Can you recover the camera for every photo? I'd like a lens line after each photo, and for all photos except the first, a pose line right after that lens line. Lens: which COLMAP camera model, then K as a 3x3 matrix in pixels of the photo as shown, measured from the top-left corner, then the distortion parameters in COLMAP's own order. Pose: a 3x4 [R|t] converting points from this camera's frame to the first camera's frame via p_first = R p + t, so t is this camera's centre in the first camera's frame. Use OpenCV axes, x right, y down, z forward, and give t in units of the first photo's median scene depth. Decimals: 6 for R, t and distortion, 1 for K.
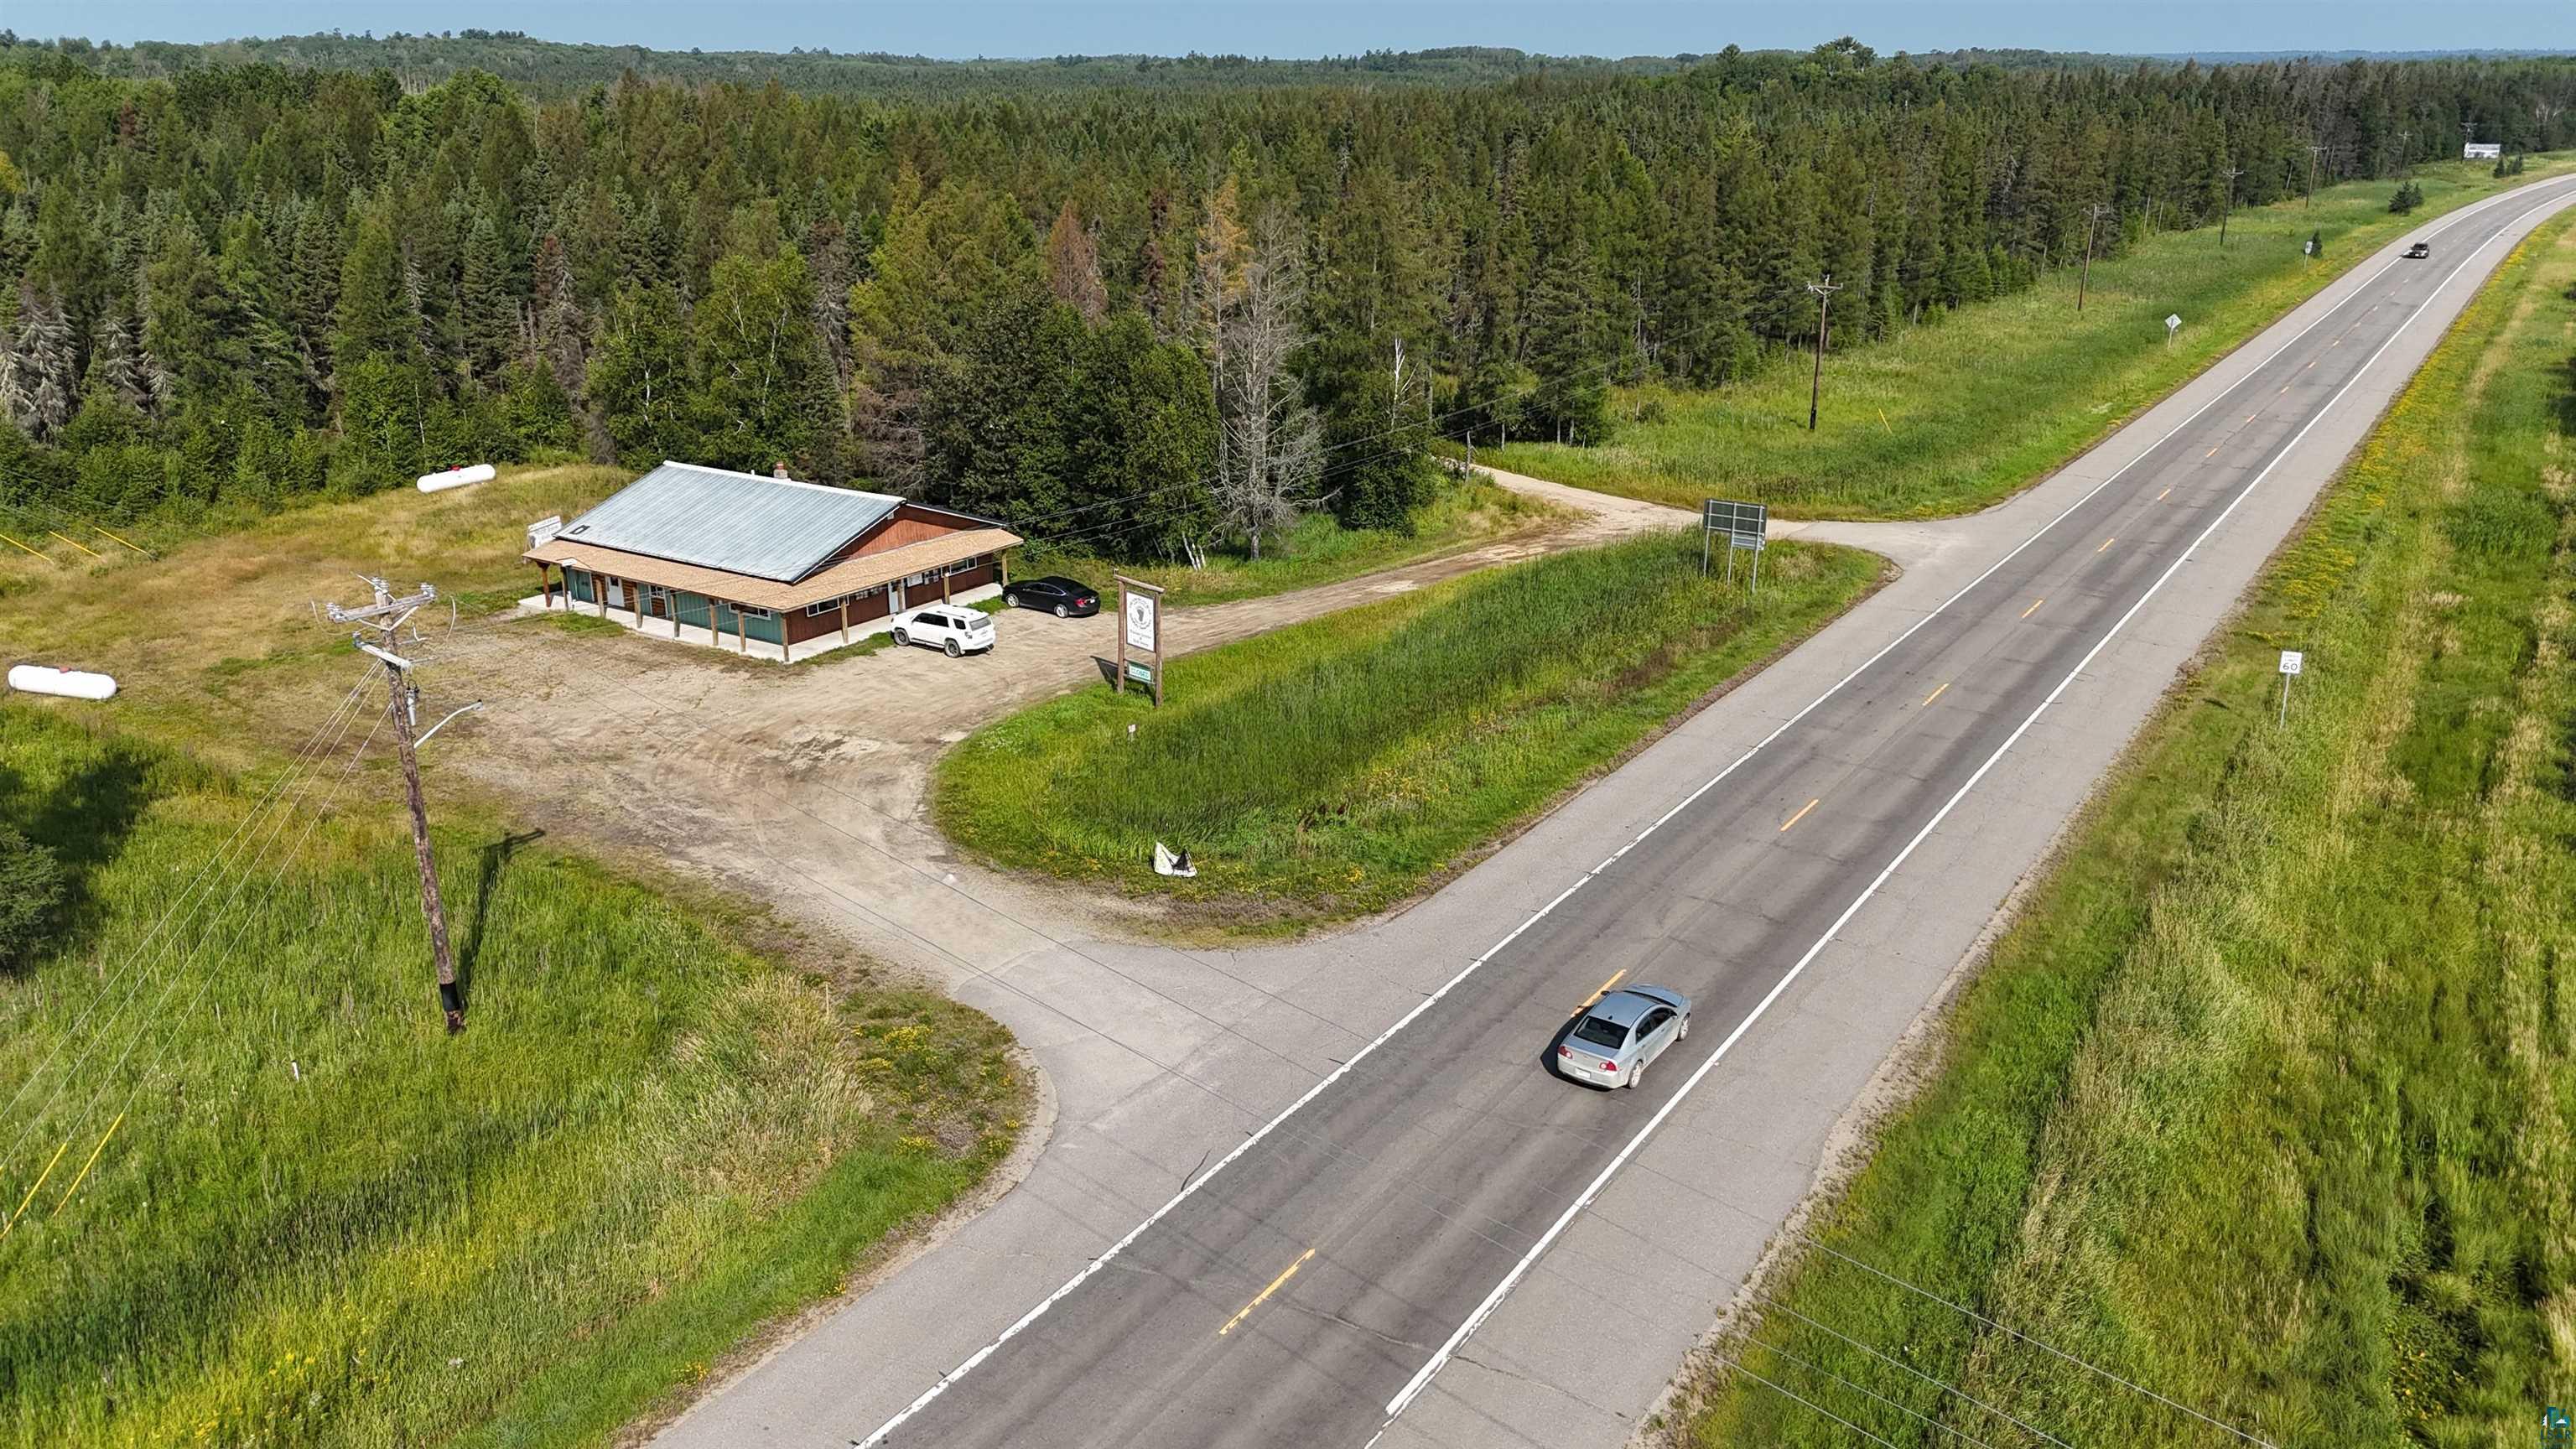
lens RADIAL K [[1917.8, 0, 1288.0], [0, 1917.8, 724.5], [0, 0, 1]] dist [0.148343, -0.172394]
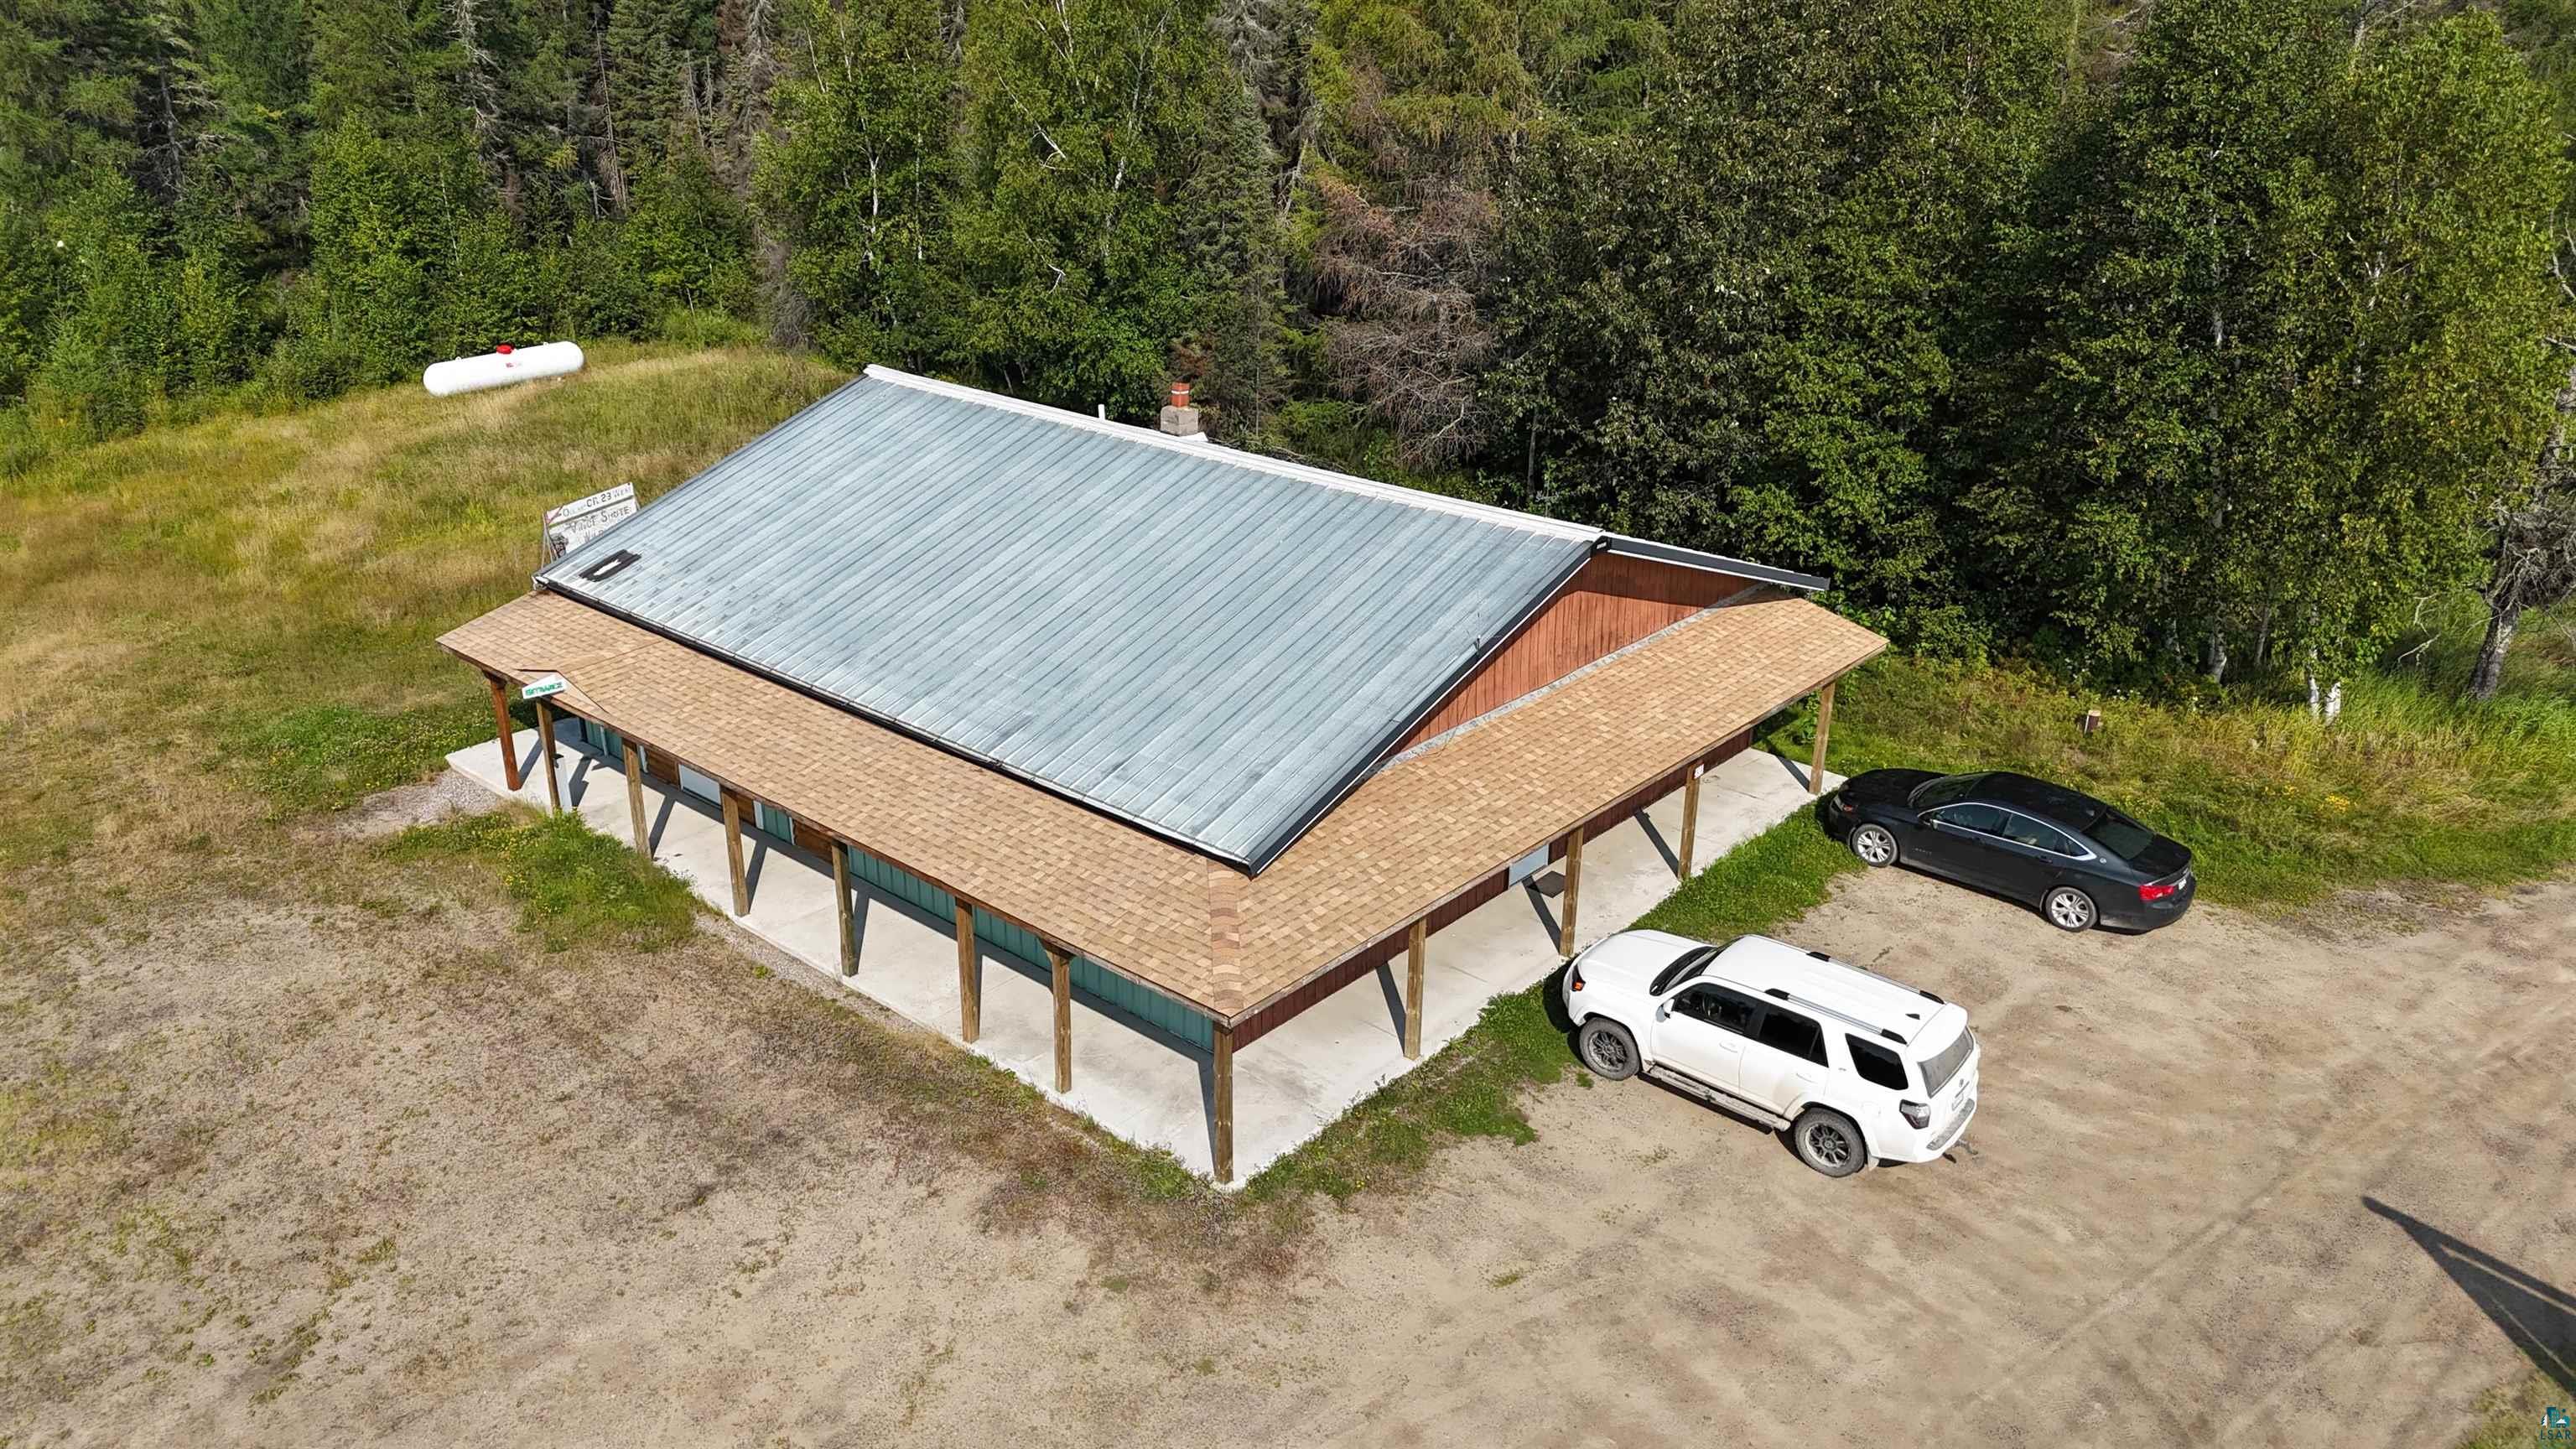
lens RADIAL K [[1917.8, 0, 1288.0], [0, 1917.8, 724.5], [0, 0, 1]] dist [0.148343, -0.172394]
pose [[0.989836, 0.058003, -0.129845, -0.174173], [-0.049484, 0.996464, 0.067900, -0.088776], [0.133325, -0.060784, 0.989207, 0.591150]]
